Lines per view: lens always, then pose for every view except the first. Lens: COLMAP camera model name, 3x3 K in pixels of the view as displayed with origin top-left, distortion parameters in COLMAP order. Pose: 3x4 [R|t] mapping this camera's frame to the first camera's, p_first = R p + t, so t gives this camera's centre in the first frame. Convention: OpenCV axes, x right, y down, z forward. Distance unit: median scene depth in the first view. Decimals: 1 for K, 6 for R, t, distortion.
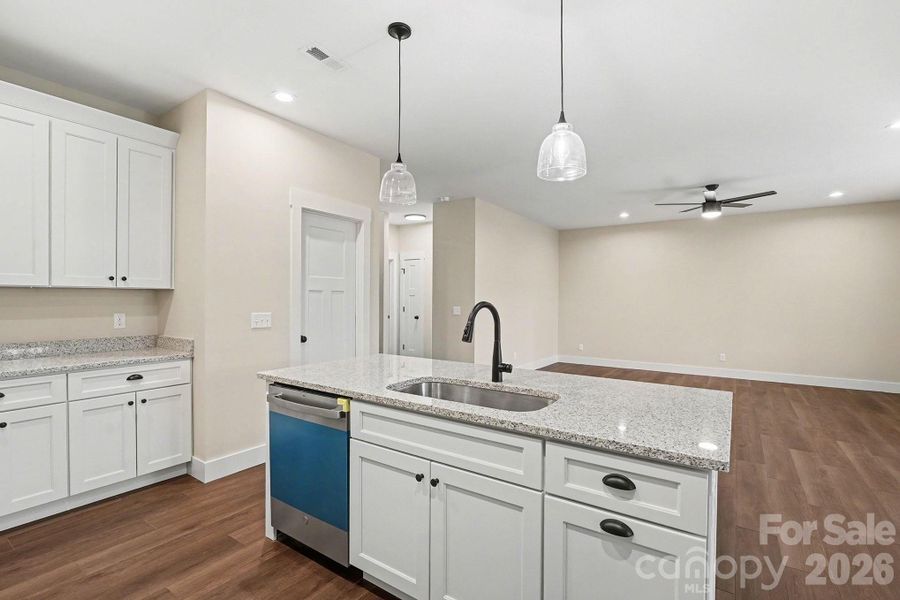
lens RADIAL K [[418.0, 0, 450.7], [0, 418.0, 309.3], [0, 0, 1]] dist [0.001345, -0.000153]
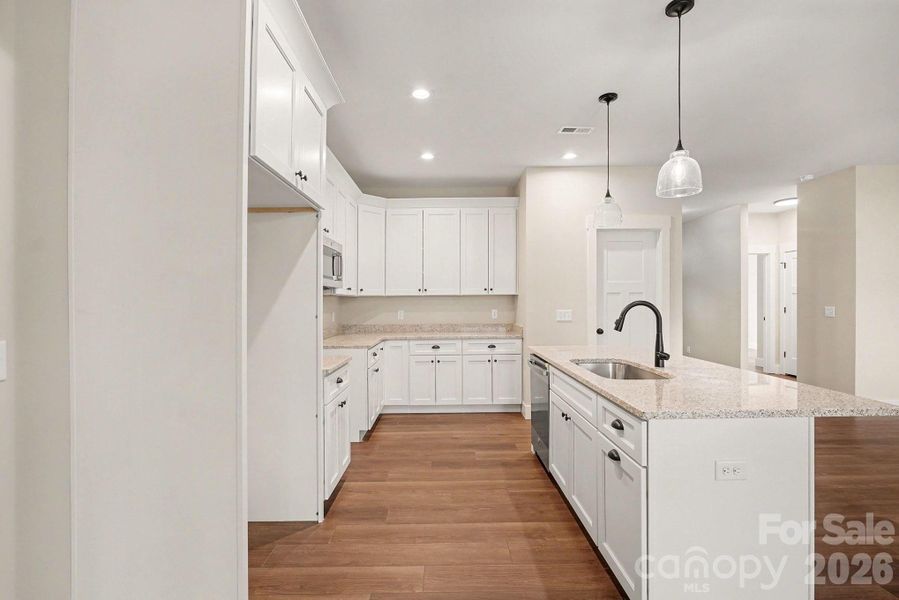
lens RADIAL K [[416.3, 0, 447.9], [0, 416.3, 303.5], [0, 0, 1]] dist [-0.001453, -0.000227]
pose [[0.572244, -0.005630, -0.820064, 0.579627], [-0.007651, 0.999896, -0.012204, 0.008012], [0.820047, 0.013258, 0.572142, -0.142410]]
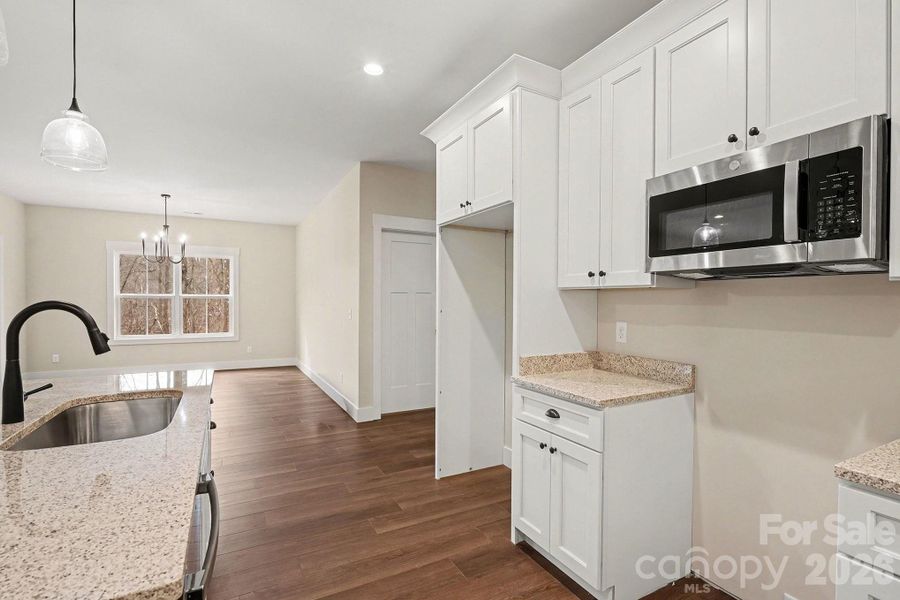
lens RADIAL K [[416.8, 0, 448.4], [0, 416.8, 303.5], [0, 0, 1]] dist [-0.001453, -0.000227]
pose [[-0.890348, -0.006700, 0.455232, -0.619295], [0.004920, 0.999692, 0.024338, -0.024143], [-0.455254, 0.023909, -0.890040, 0.981187]]
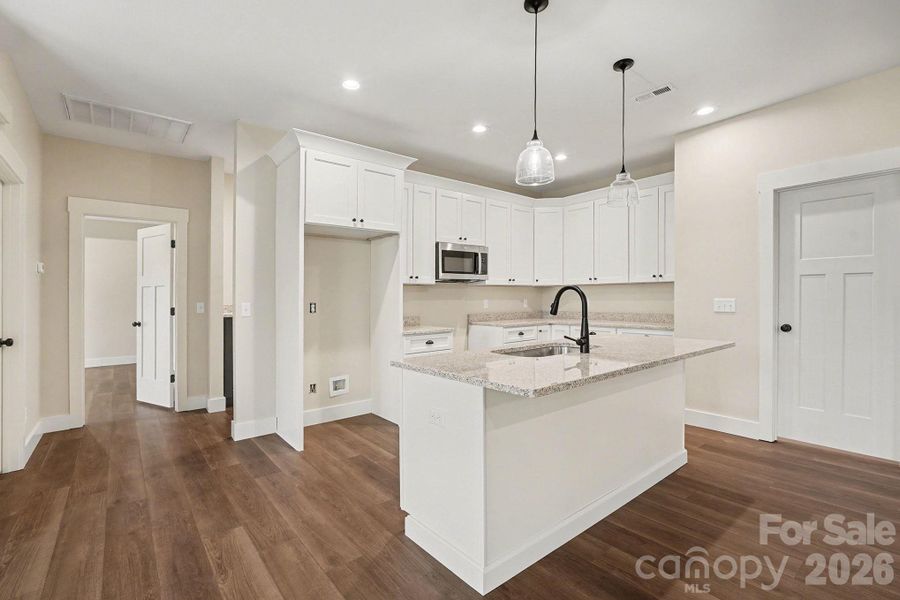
lens RADIAL K [[411.6, 0, 450.0], [0, 411.6, 300.0], [0, 0, 1]] dist [0.001836, 0.000187]
pose [[-0.280429, 0.004474, -0.959864, 1.025350], [-0.014035, 0.999863, 0.008761, 0.016622], [0.959772, 0.015929, -0.280328, 0.748689]]
